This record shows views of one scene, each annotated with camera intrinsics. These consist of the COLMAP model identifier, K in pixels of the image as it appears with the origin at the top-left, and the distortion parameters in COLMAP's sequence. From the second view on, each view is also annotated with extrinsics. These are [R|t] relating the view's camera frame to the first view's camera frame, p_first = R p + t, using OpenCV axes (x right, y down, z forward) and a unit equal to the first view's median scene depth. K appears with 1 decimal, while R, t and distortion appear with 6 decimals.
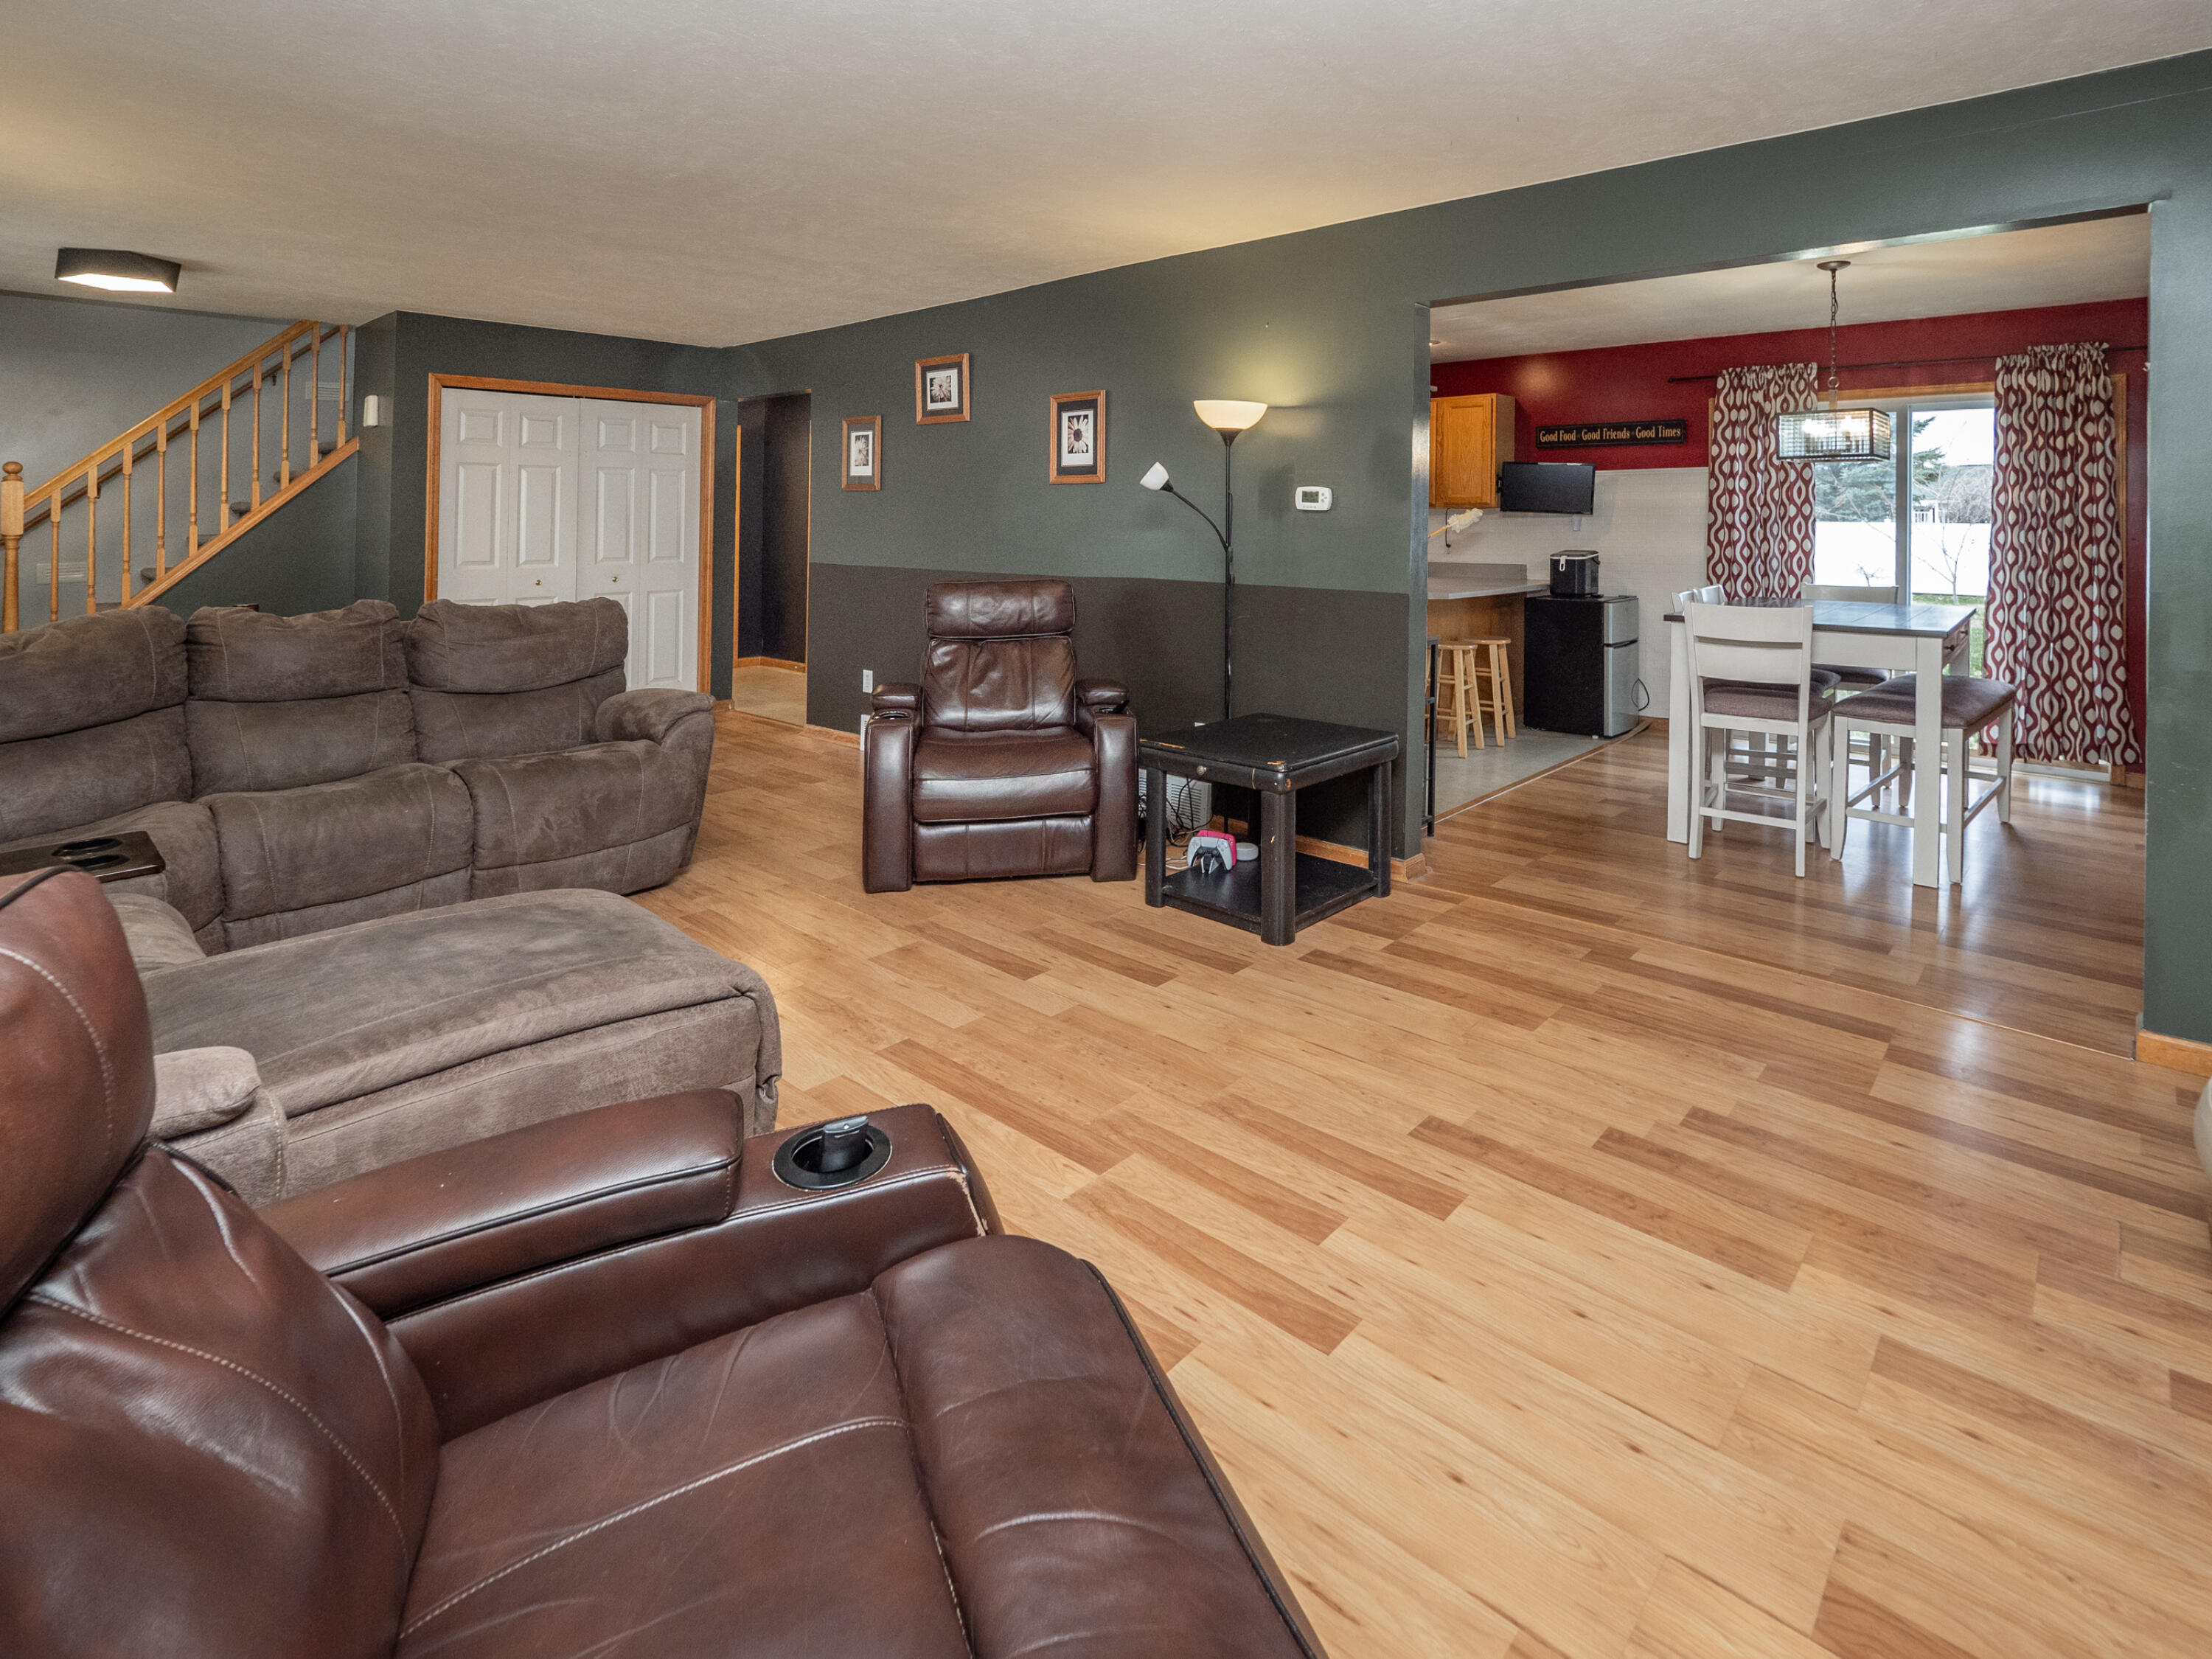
lens RADIAL K [[1086.0, 0, 1106.0], [0, 1086.0, 829.5], [0, 0, 1]] dist [-0.013060, 0.000113]
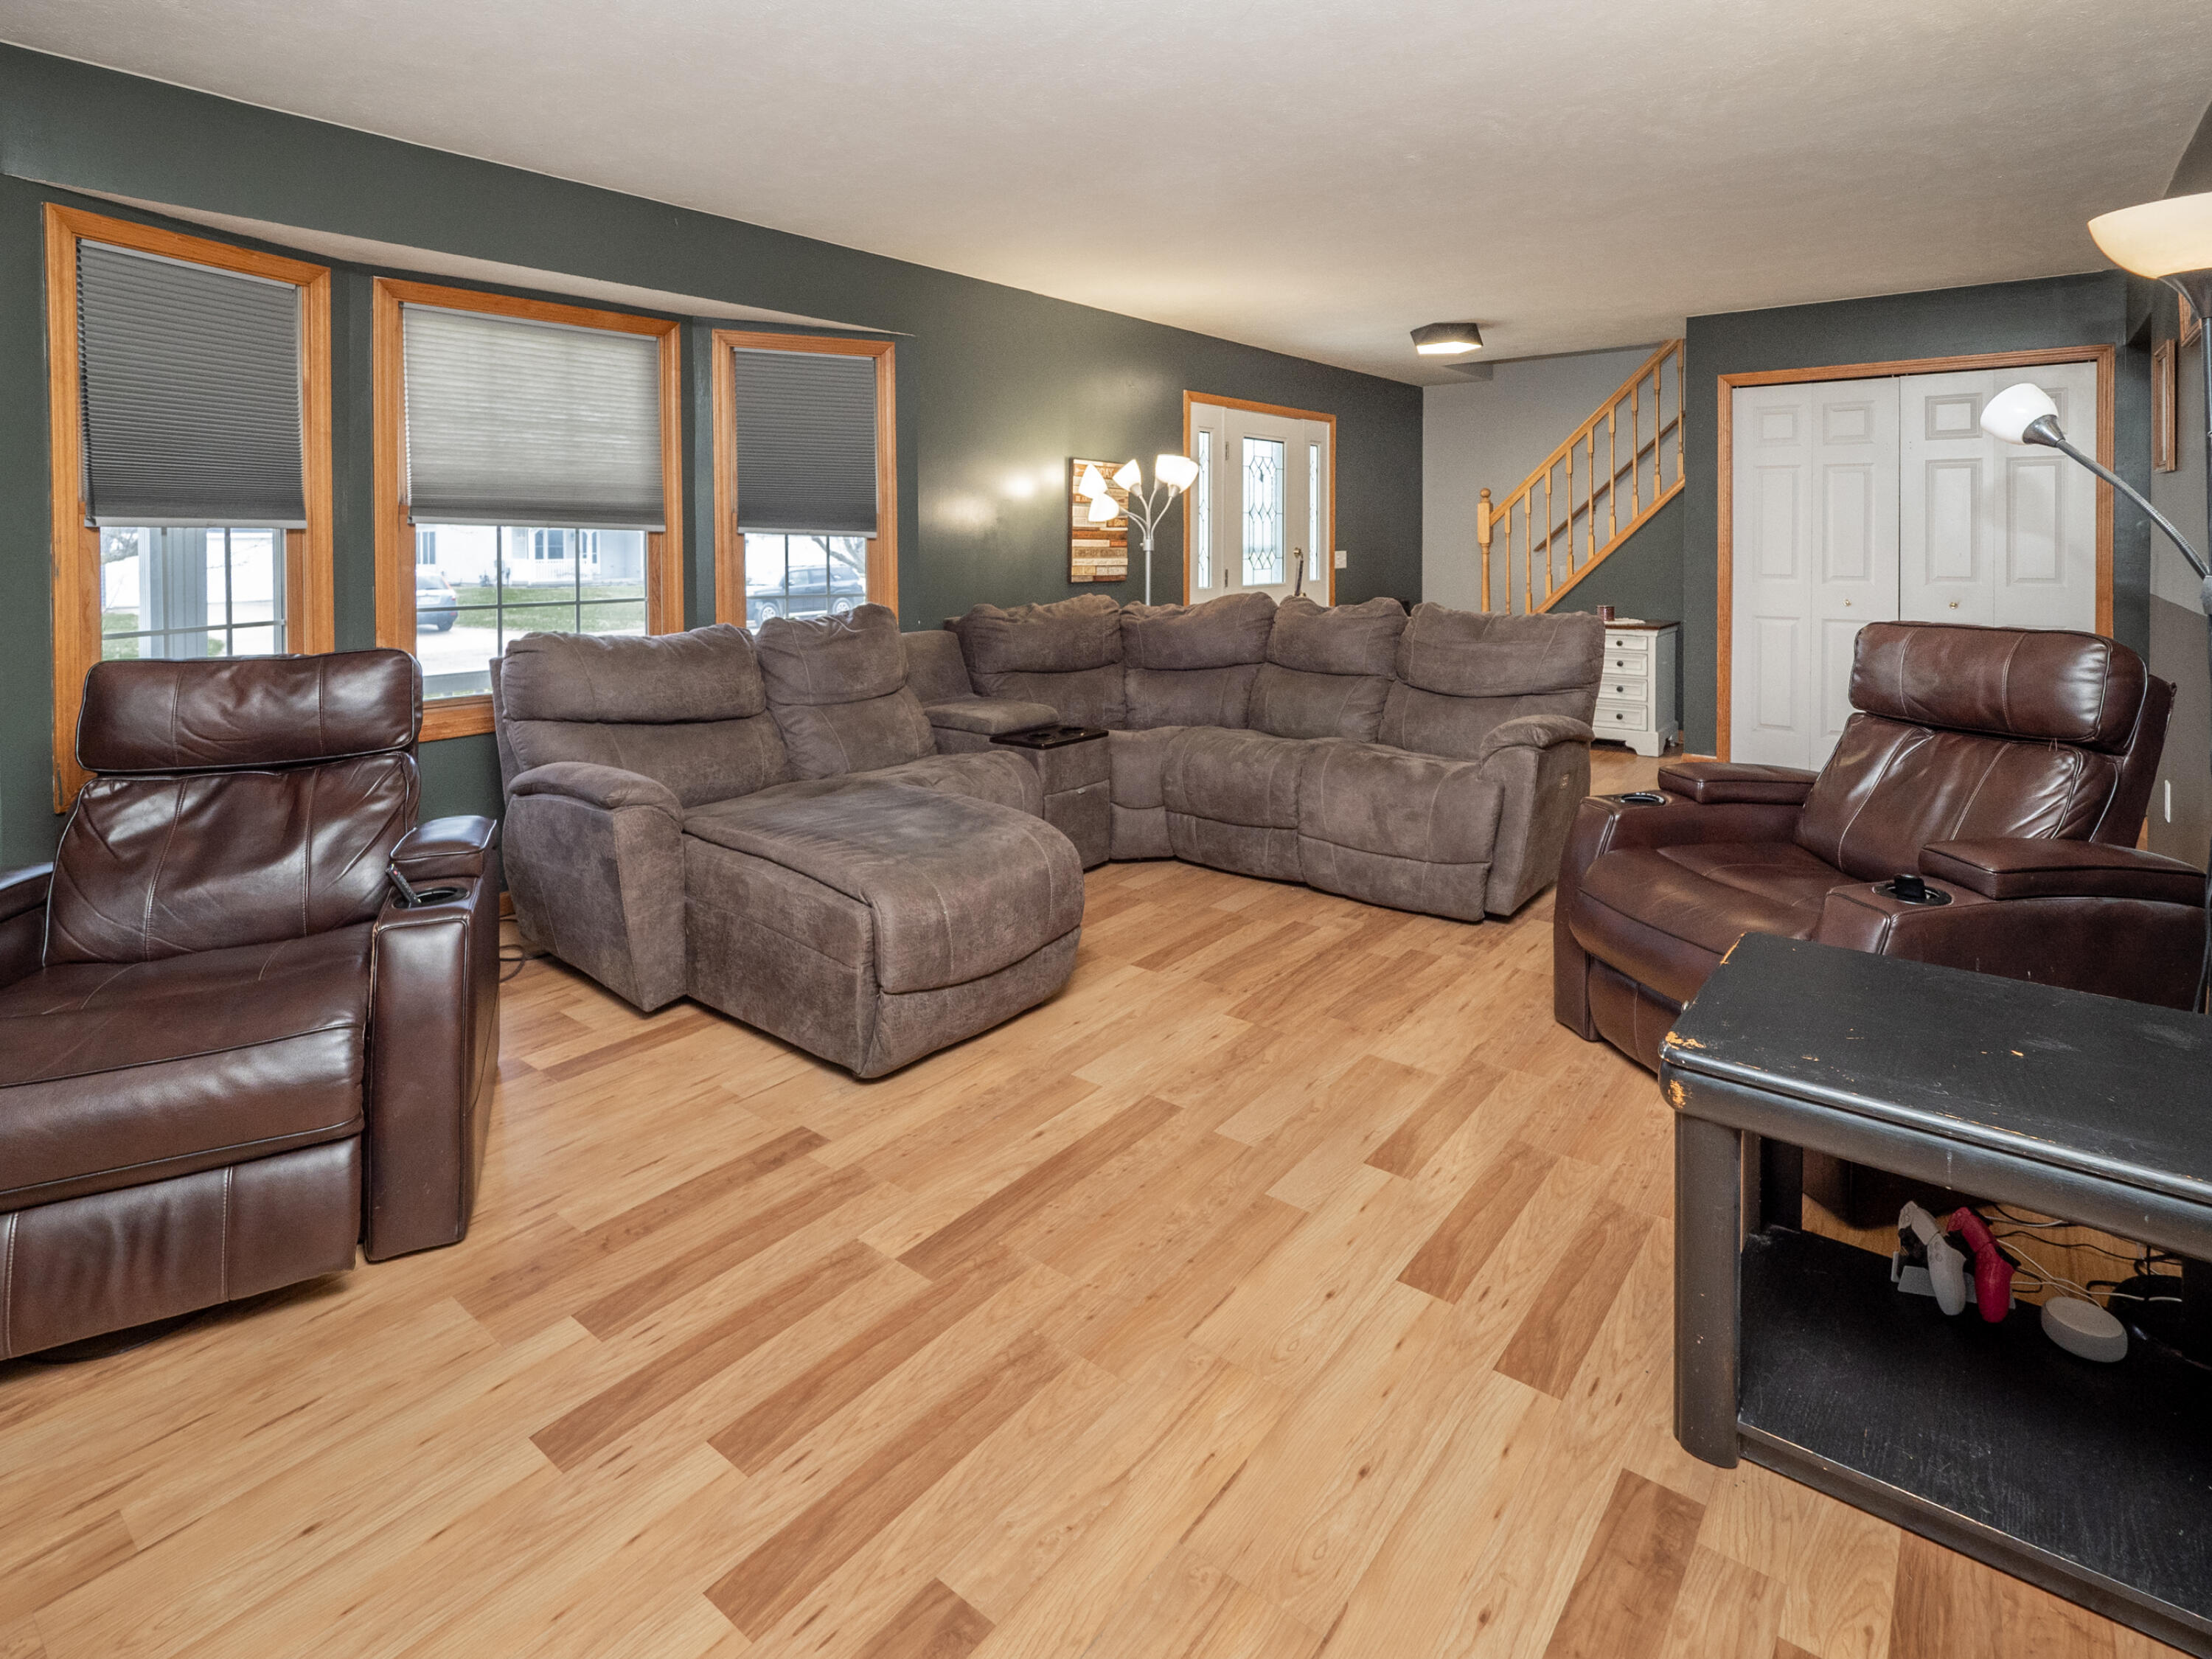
lens RADIAL K [[1086.0, 0, 1106.0], [0, 1086.0, 829.5], [0, 0, 1]] dist [-0.013060, 0.000113]
pose [[0.067679, 0.254856, -0.964608, 0.553168], [-0.263178, 0.937142, 0.229134, -0.188126], [0.962371, 0.238356, 0.130497, 0.686270]]
